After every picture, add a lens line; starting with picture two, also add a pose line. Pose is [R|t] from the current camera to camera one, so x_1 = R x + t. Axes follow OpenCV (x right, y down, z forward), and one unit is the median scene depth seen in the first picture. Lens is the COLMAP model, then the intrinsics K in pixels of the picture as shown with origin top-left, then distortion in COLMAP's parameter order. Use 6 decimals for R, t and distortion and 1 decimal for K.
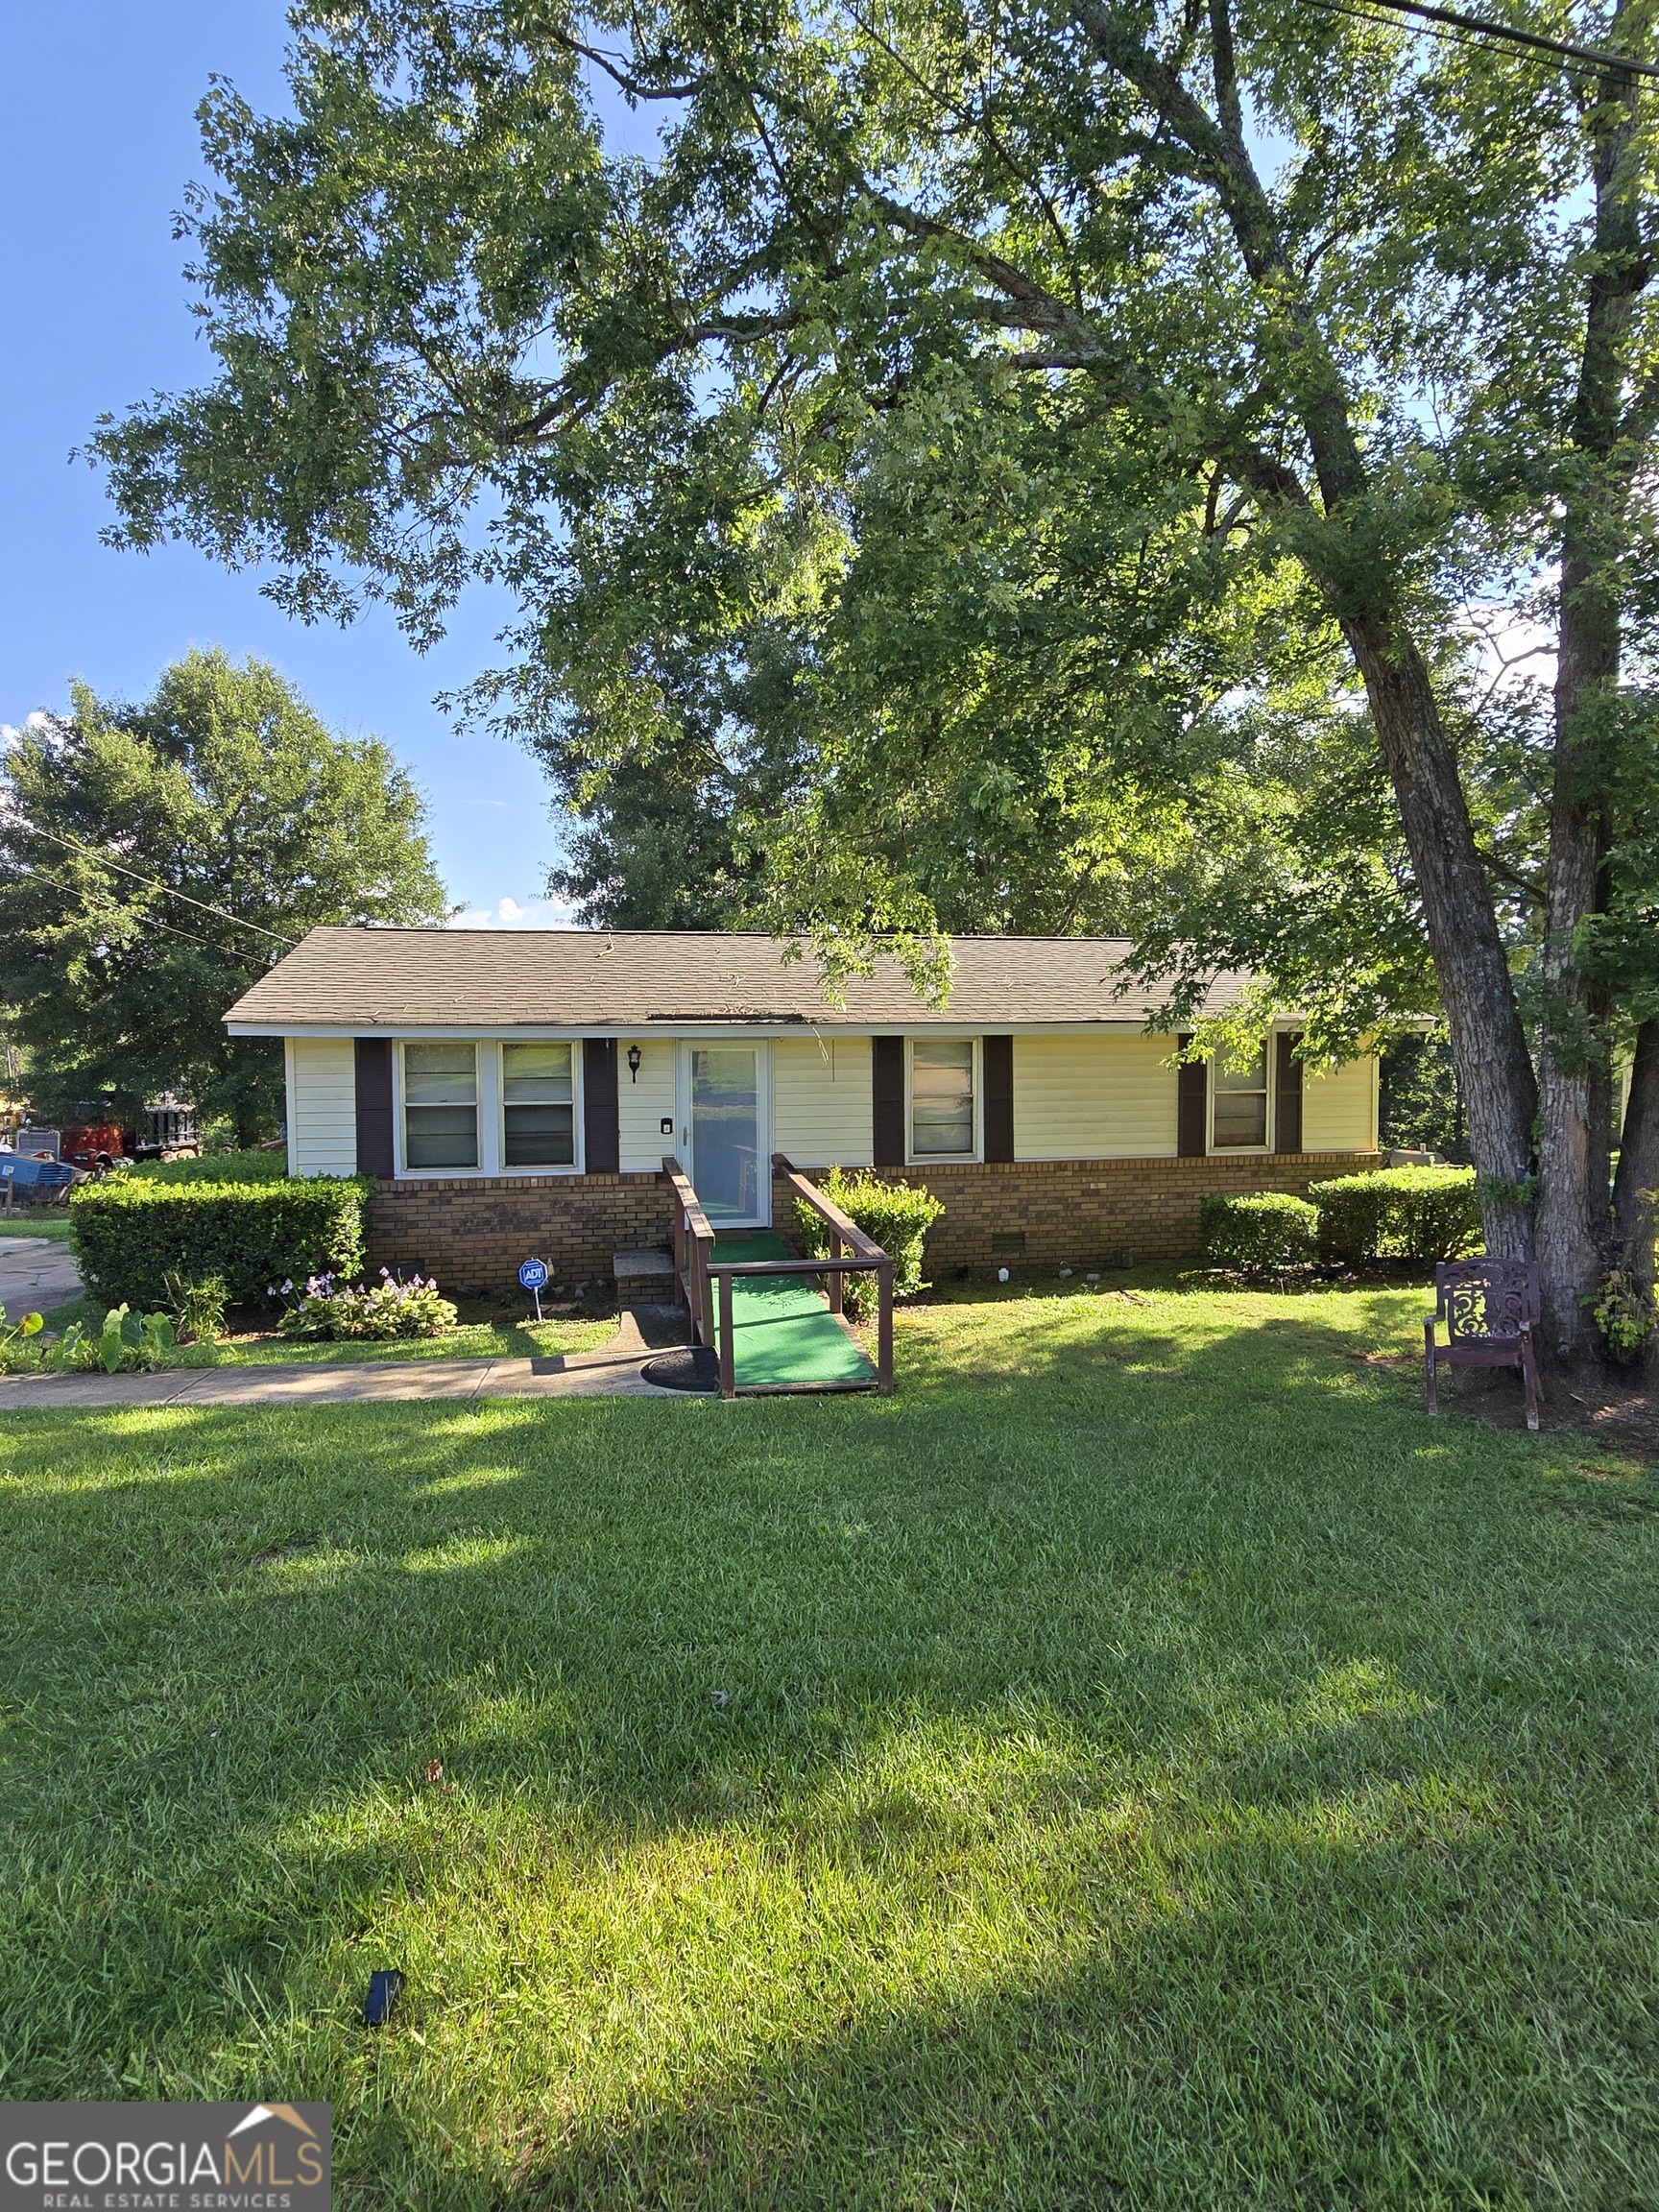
lens RADIAL K [[1131.0, 0, 829.5], [0, 1131.0, 1106.0], [0, 0, 1]] dist [0.000358, -0.000022]
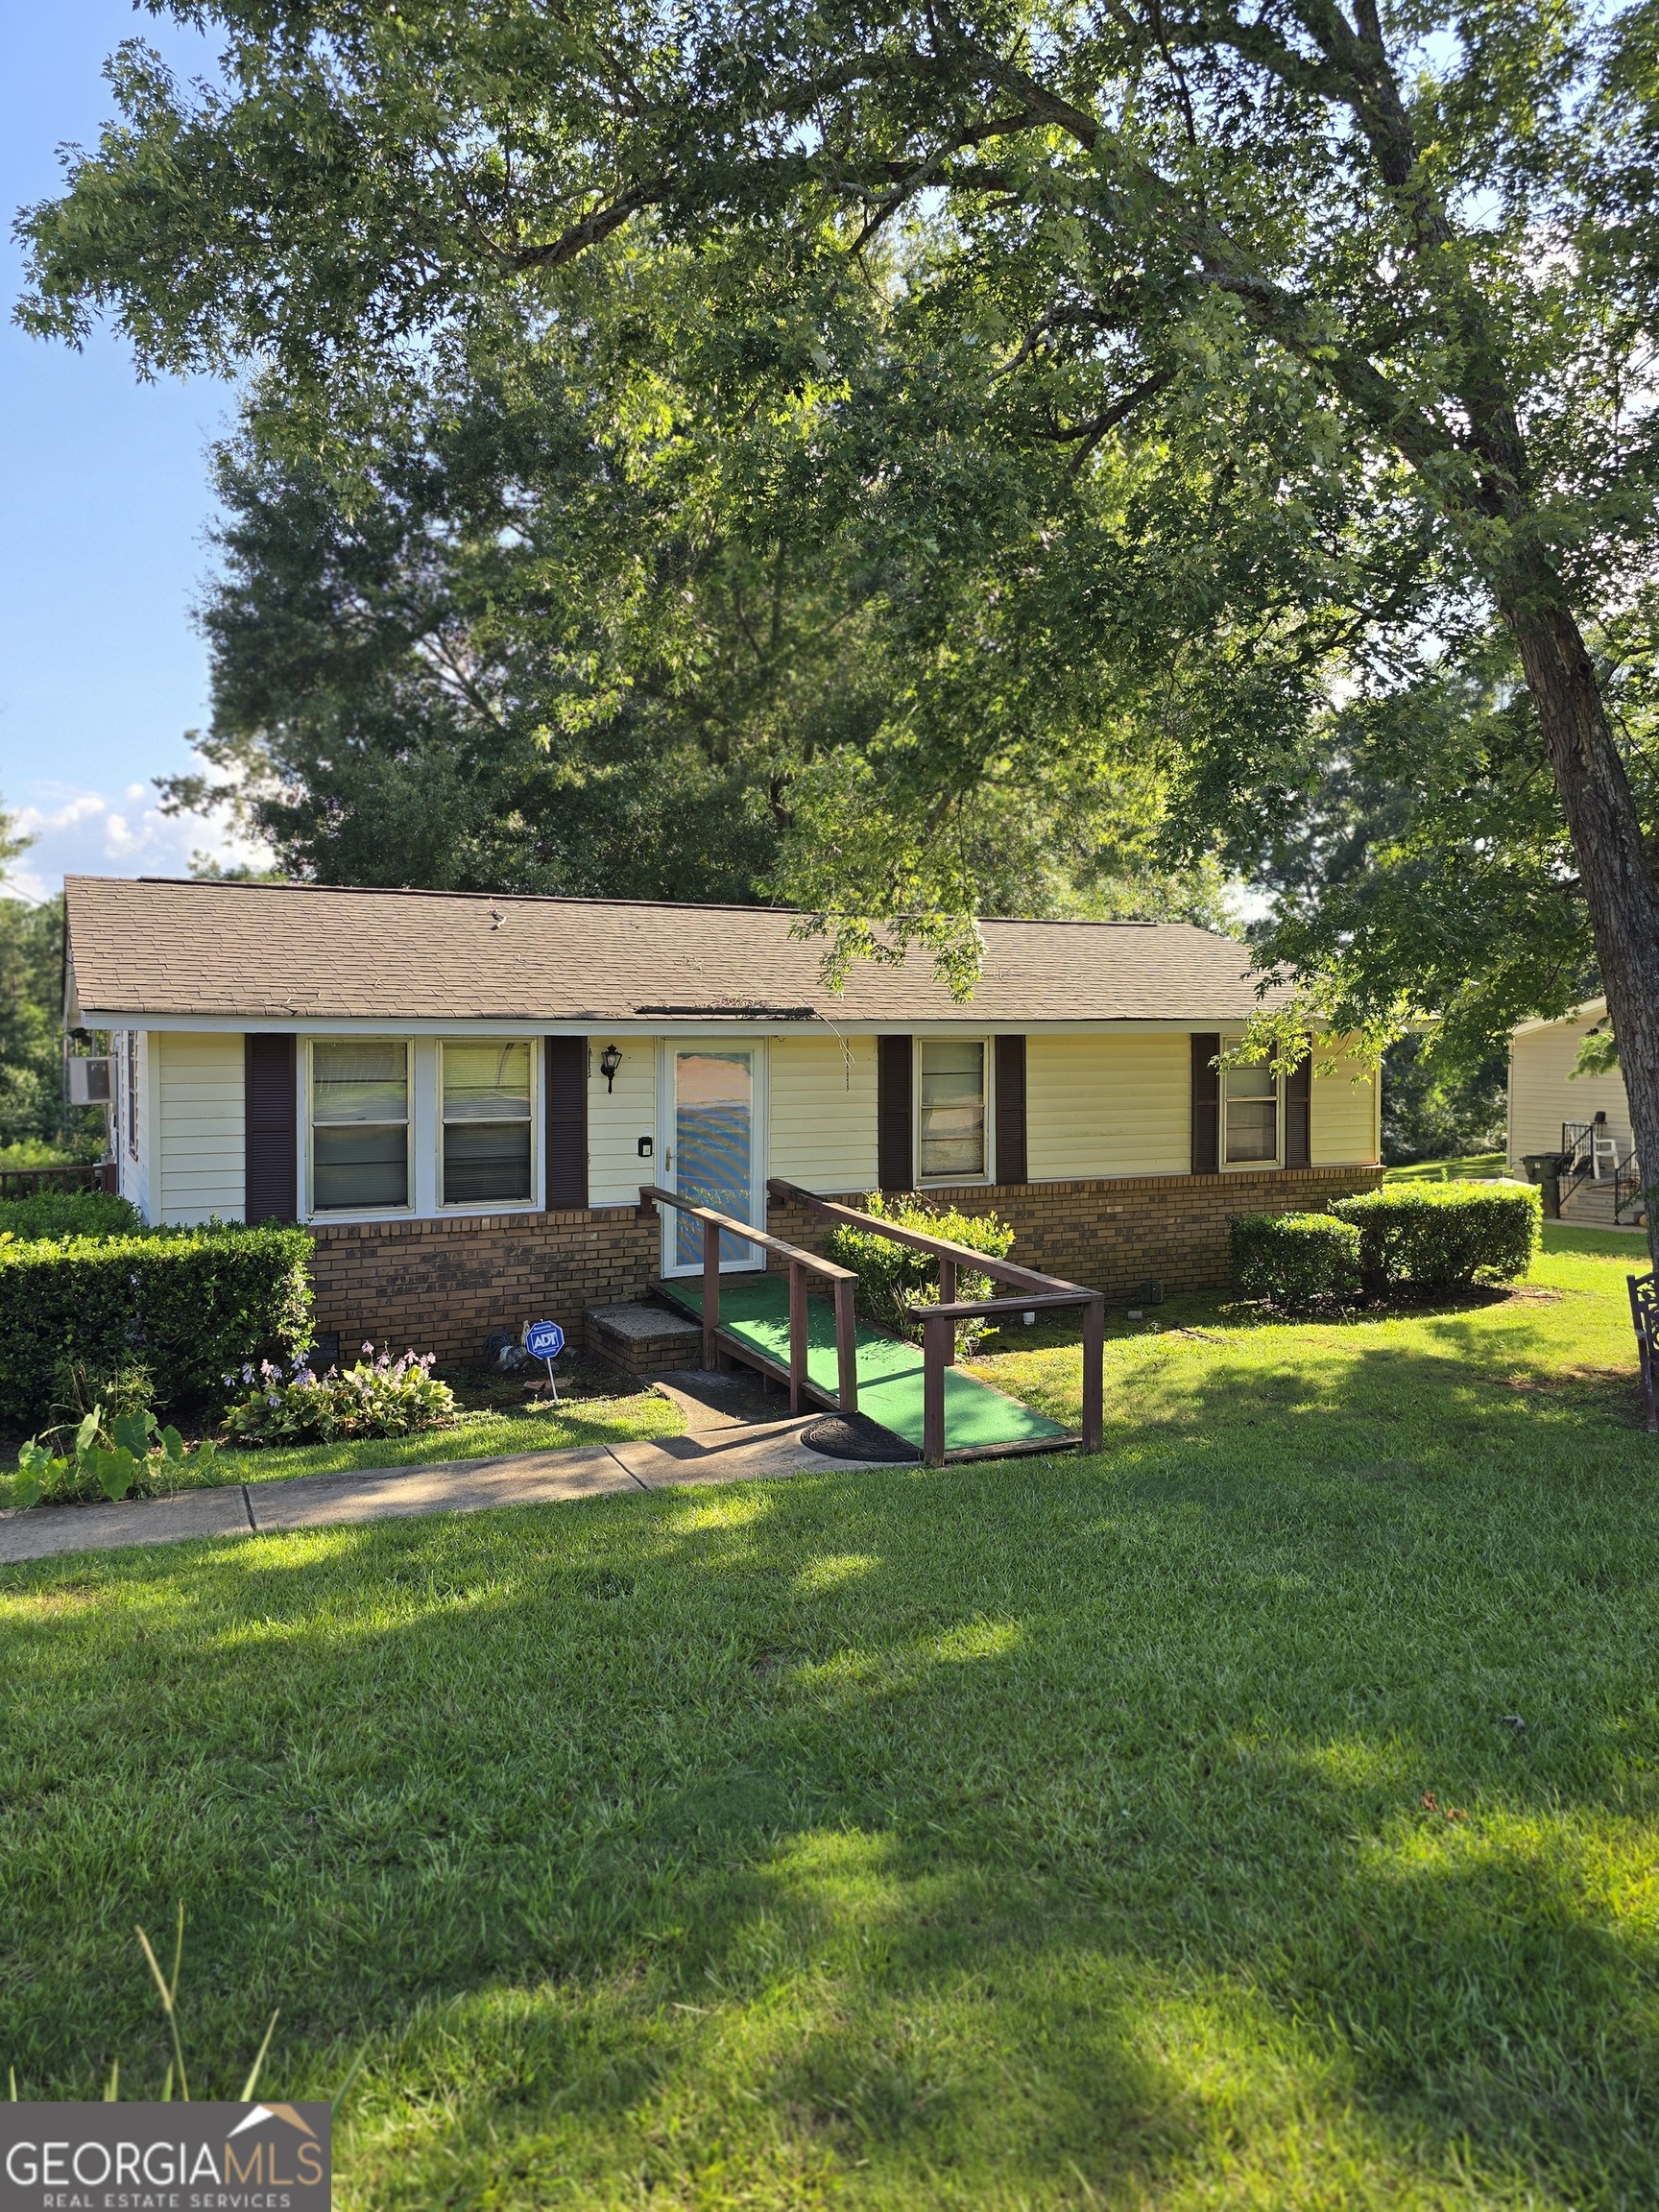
lens RADIAL K [[1478.4, 0, 822.6], [0, 1478.4, 1069.2], [0, 0, 1]] dist [0.064395, -0.068678]
pose [[0.962239, -0.001335, 0.272203, -0.317710], [0.010744, 0.999395, -0.033080, -0.001295], [-0.271994, 0.034755, 0.961671, -0.032557]]
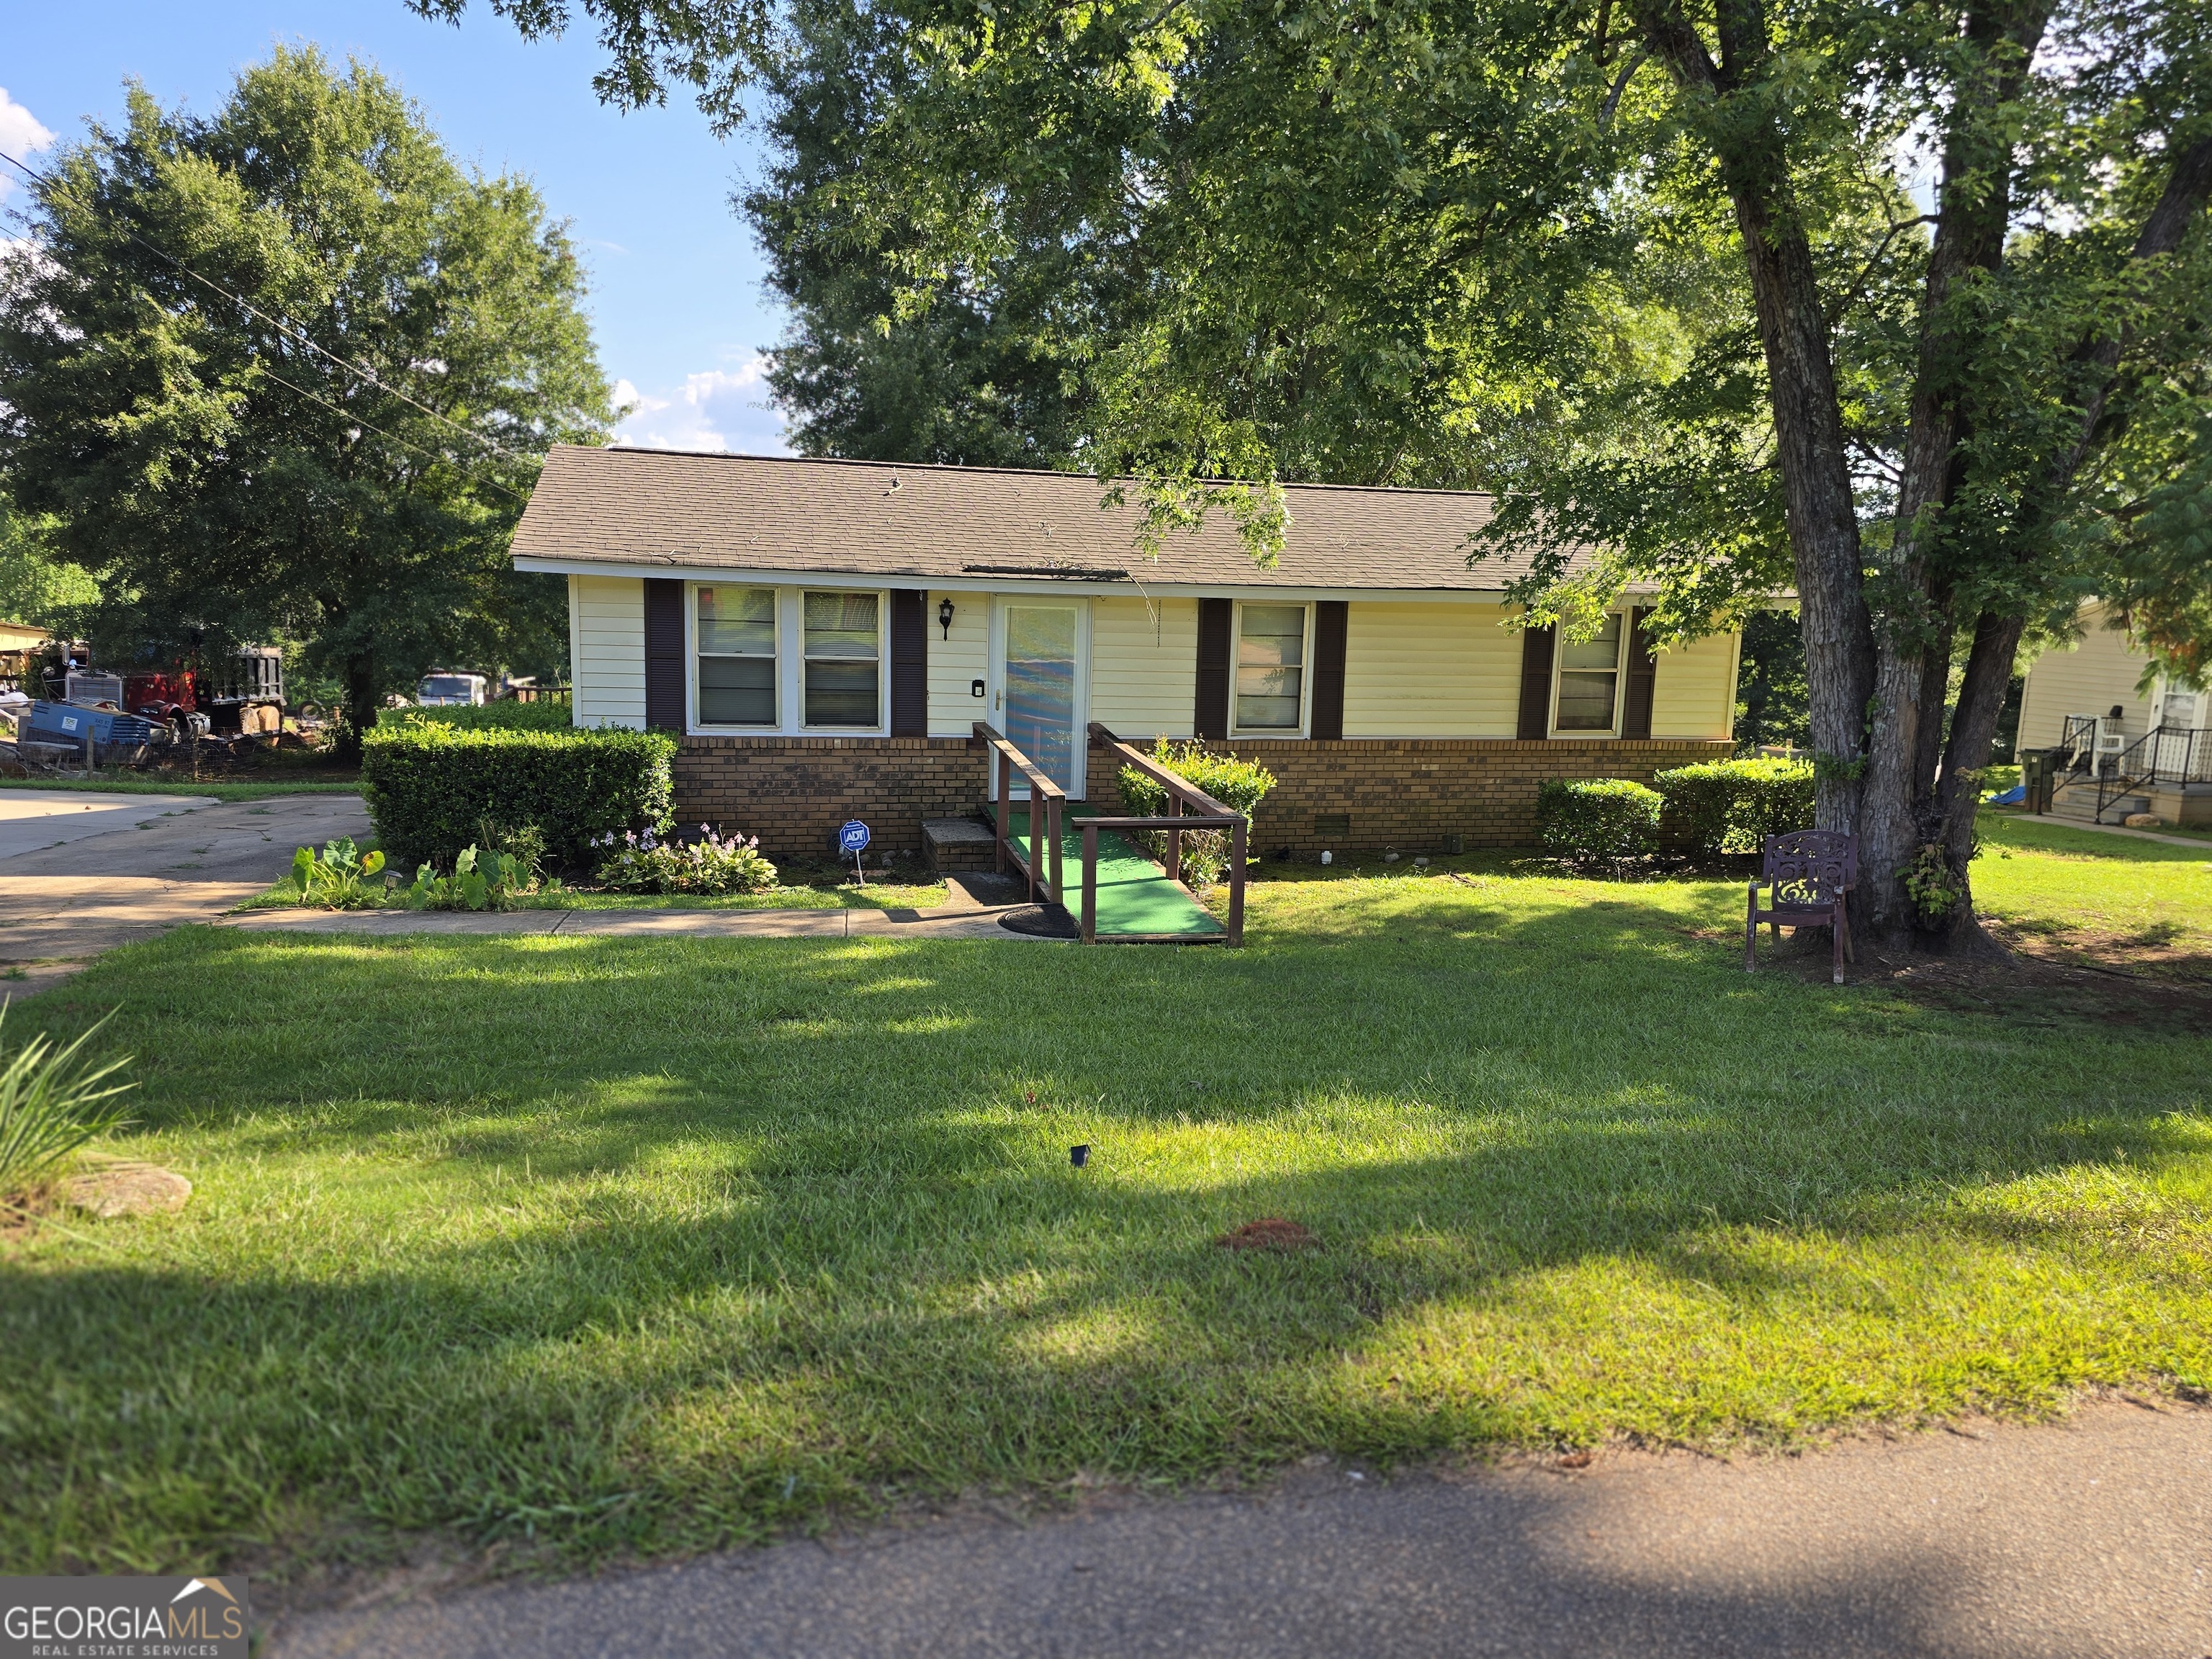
lens RADIAL K [[1473.1, 0, 1113.7], [0, 1473.1, 854.6], [0, 0, 1]] dist [0.070440, -0.061435]
pose [[0.998565, 0.026055, 0.046780, -0.088564], [-0.031220, 0.993069, 0.113314, 0.013321], [-0.043503, -0.114612, 0.992457, -0.233431]]
